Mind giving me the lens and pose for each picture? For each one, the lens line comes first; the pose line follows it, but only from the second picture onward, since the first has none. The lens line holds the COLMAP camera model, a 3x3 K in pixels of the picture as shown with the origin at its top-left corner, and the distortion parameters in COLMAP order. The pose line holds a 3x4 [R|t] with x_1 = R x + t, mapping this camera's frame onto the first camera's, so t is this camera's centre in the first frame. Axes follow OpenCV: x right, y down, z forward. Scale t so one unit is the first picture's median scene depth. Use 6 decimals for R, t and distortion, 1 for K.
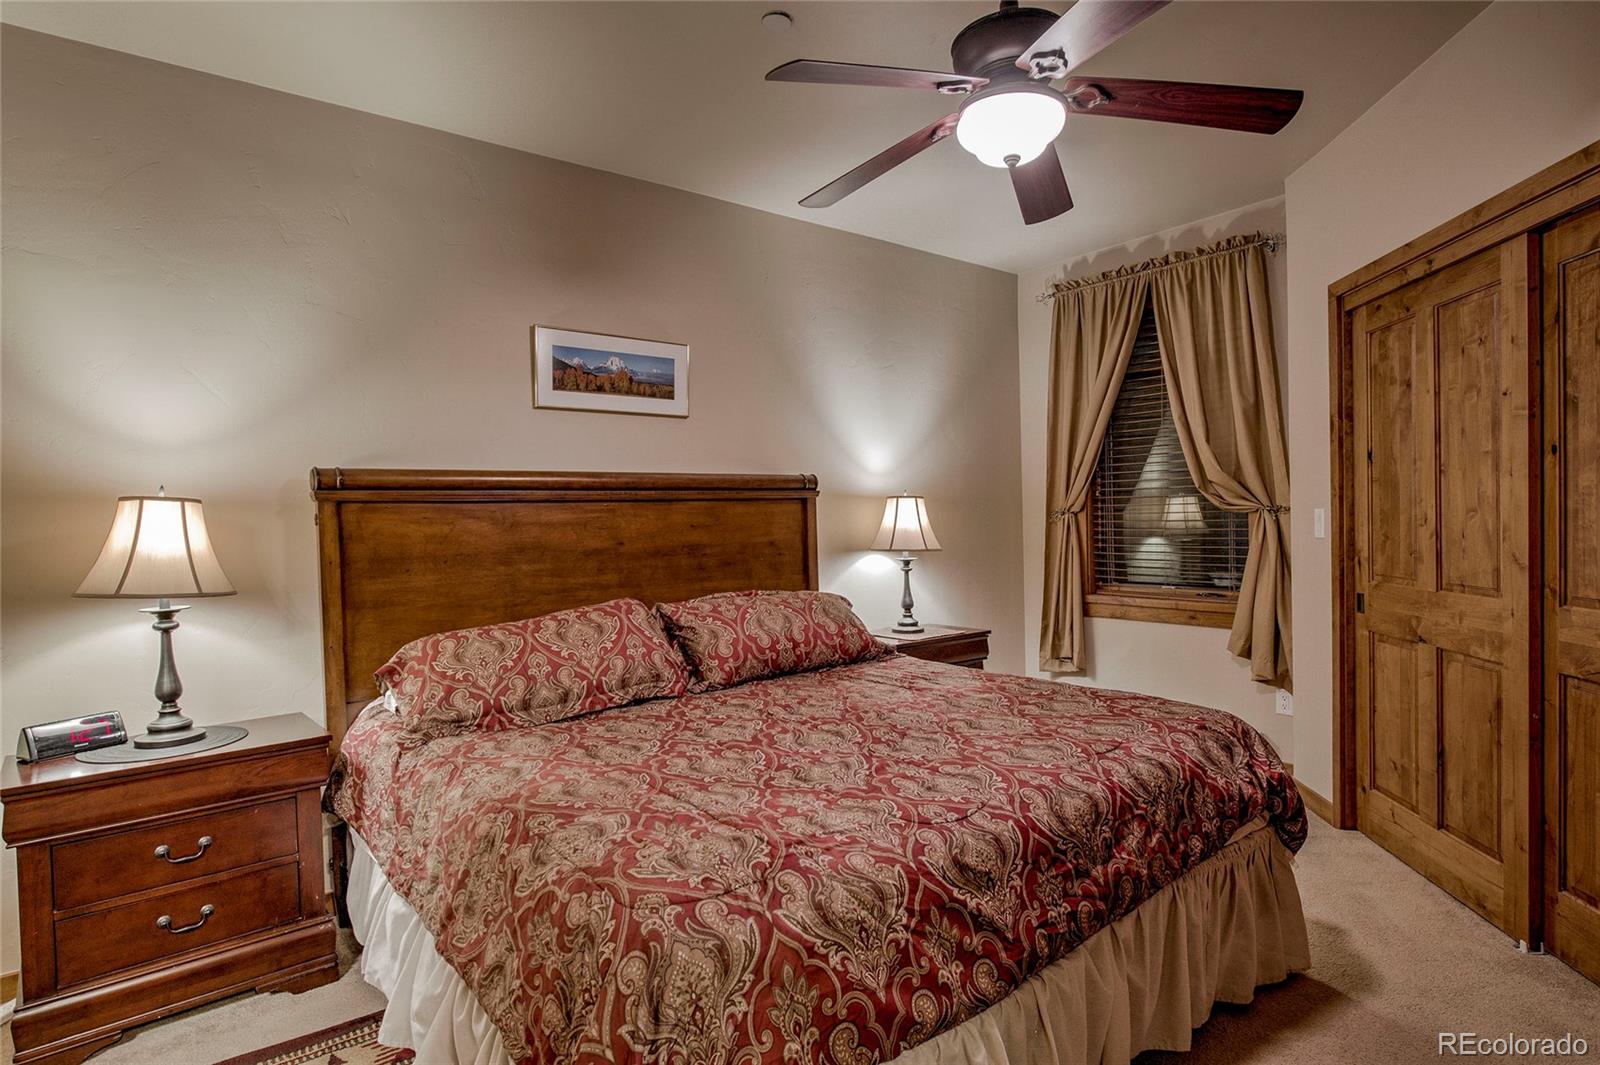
lens RADIAL K [[815.1, 0, 878.0], [0, 815.1, 519.5], [0, 0, 1]] dist [-0.004376, -0.000456]
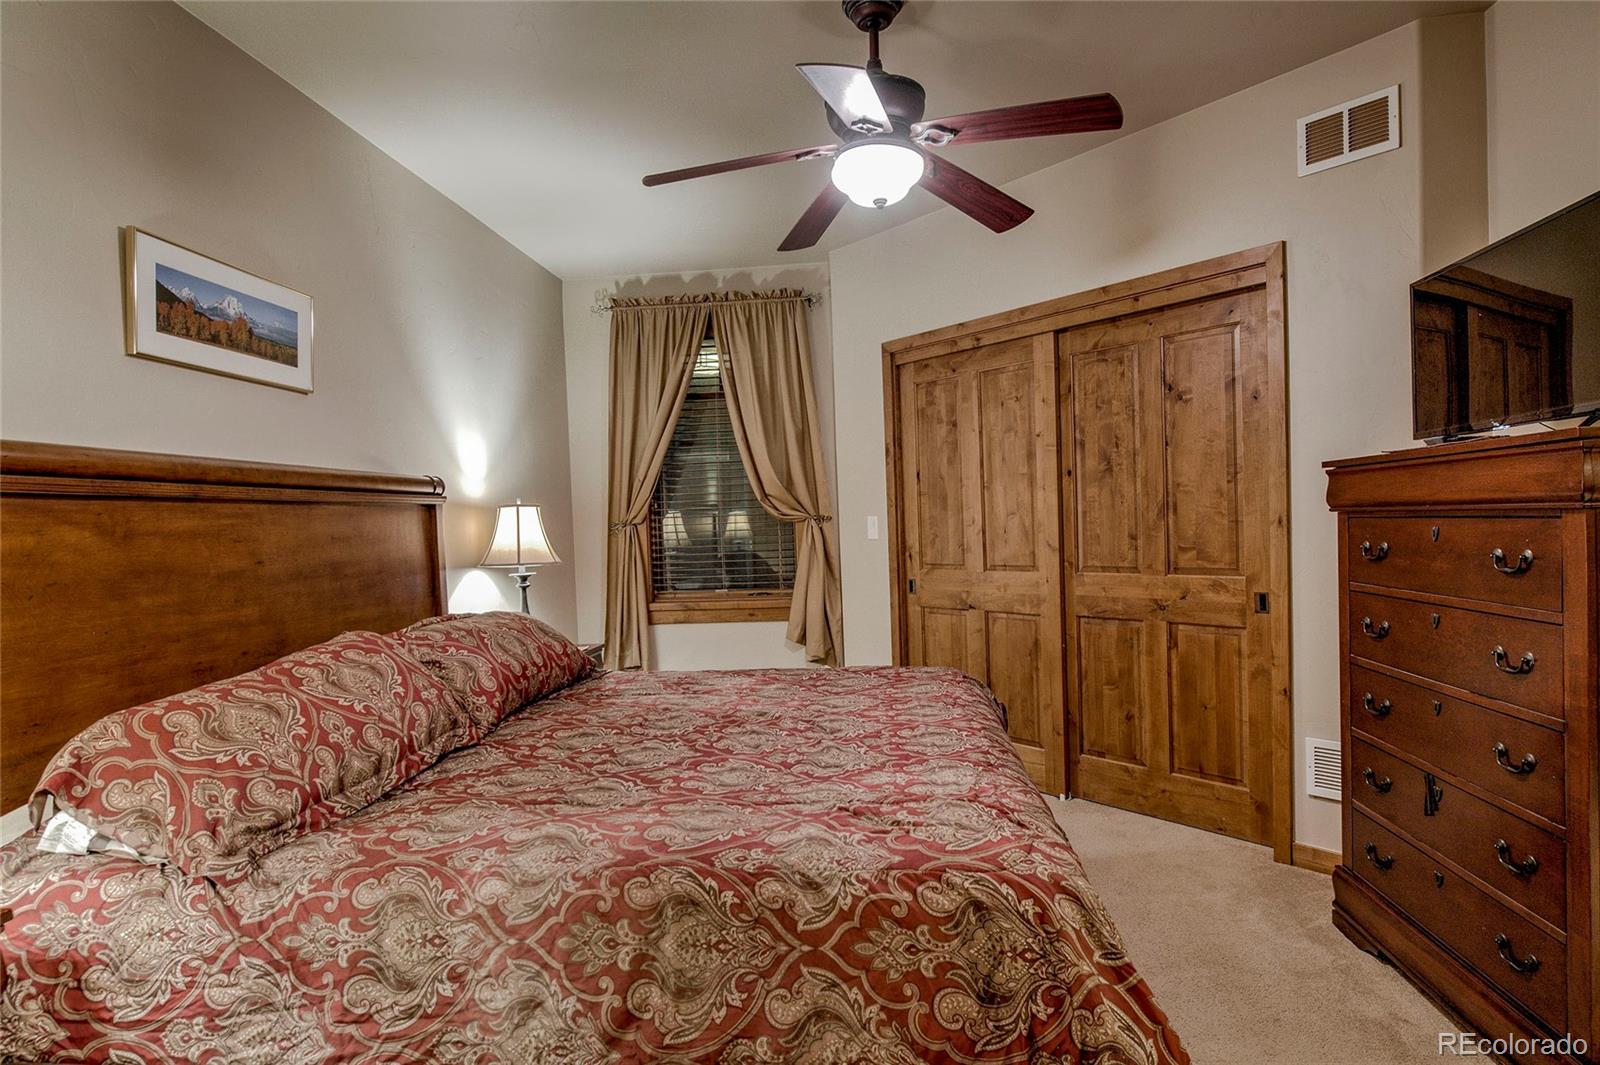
lens RADIAL K [[820.0, 0, 801.4], [0, 820.0, 533.4], [0, 0, 1]] dist [-0.000999, -0.000290]
pose [[0.722322, -0.013330, 0.691428, -0.532388], [0.023621, 0.999706, -0.005403, 0.021959], [-0.691153, 0.020235, 0.722425, 0.184439]]
